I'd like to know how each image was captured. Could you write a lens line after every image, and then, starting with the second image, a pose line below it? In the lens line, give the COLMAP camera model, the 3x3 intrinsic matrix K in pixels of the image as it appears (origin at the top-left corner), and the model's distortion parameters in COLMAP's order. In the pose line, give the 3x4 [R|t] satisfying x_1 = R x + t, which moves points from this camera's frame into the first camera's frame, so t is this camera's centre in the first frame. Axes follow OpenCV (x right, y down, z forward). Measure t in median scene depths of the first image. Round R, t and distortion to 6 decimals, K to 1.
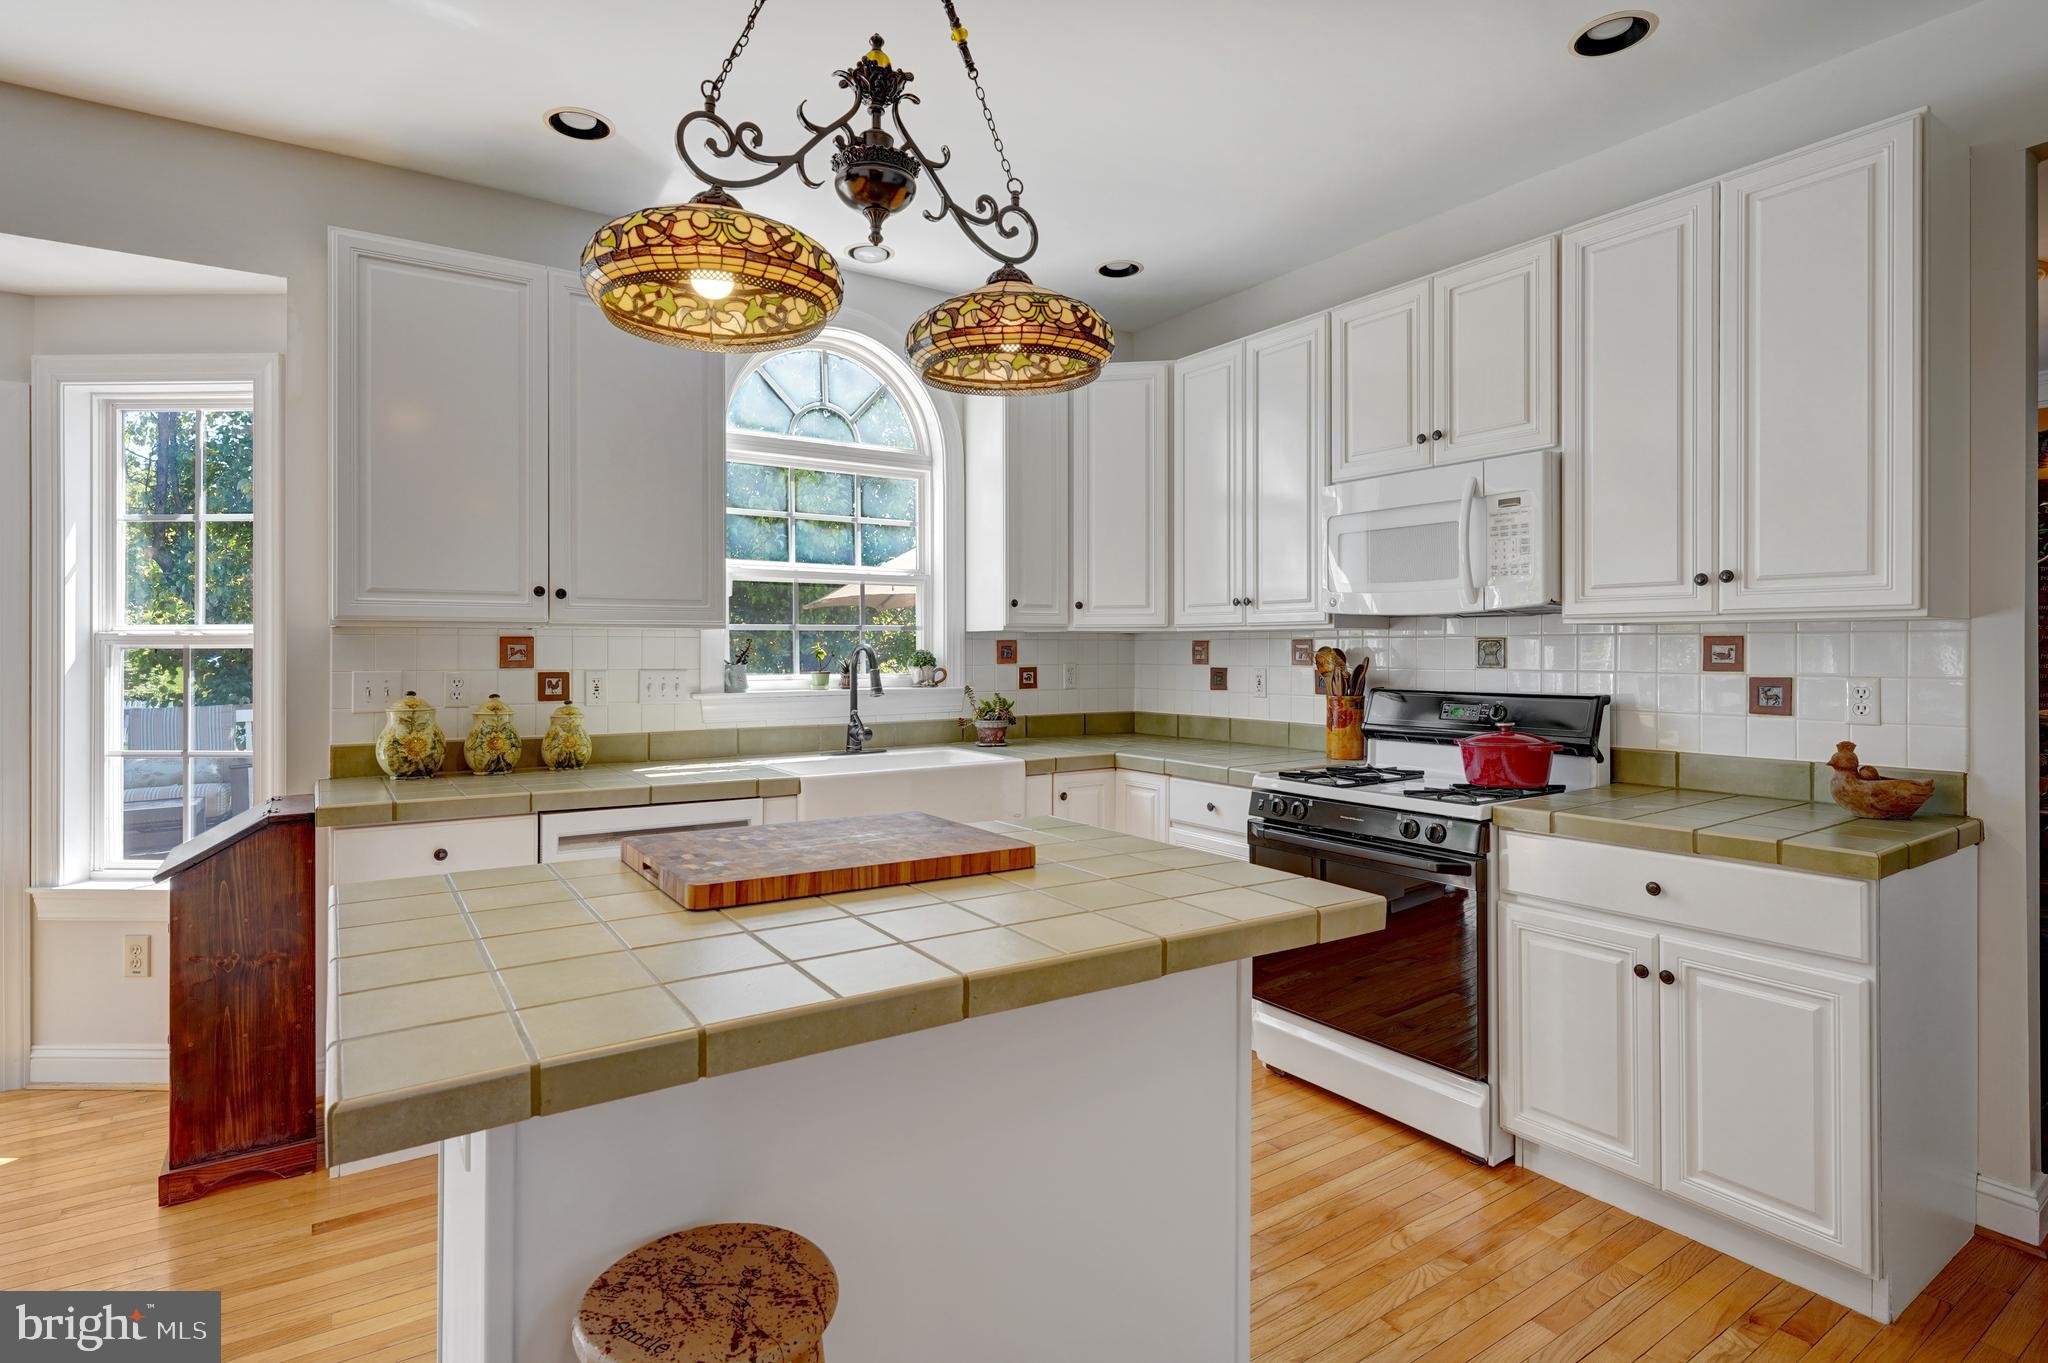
lens RADIAL K [[1004.6, 0, 1026.2], [0, 1004.6, 665.5], [0, 0, 1]] dist [-0.000196, -0.000386]
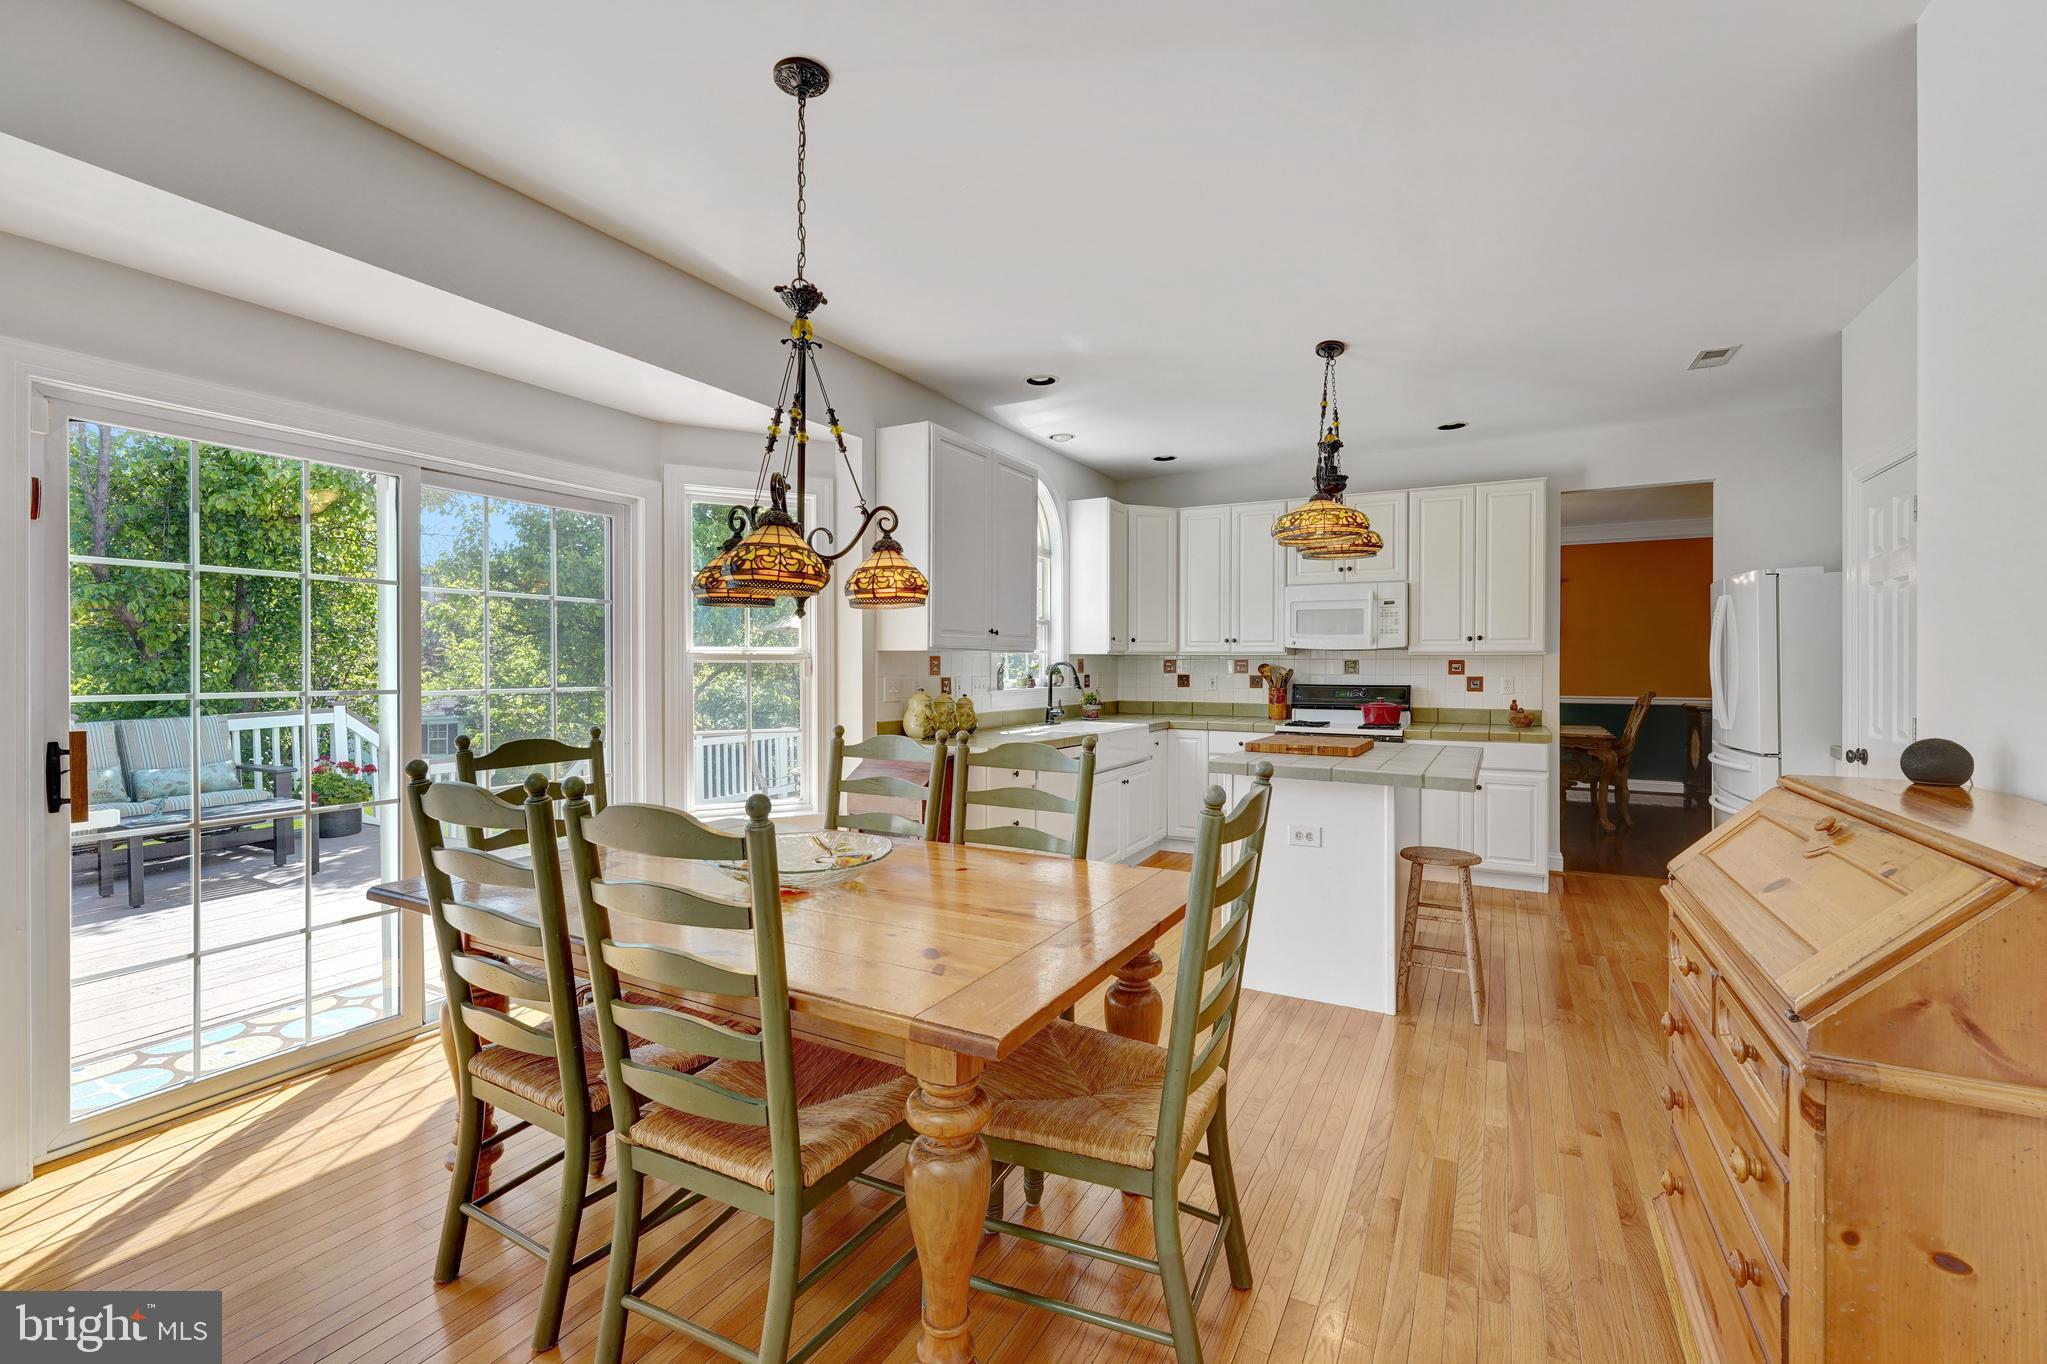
lens RADIAL K [[859.3, 0, 1015.0], [0, 859.3, 668.3], [0, 0, 1]] dist [0.001439, -0.000060]
pose [[0.890636, 0.000676, 0.454717, -1.181219], [0.004224, 0.999943, -0.009760, 0.006263], [-0.454697, 0.010613, 0.890583, -0.378862]]
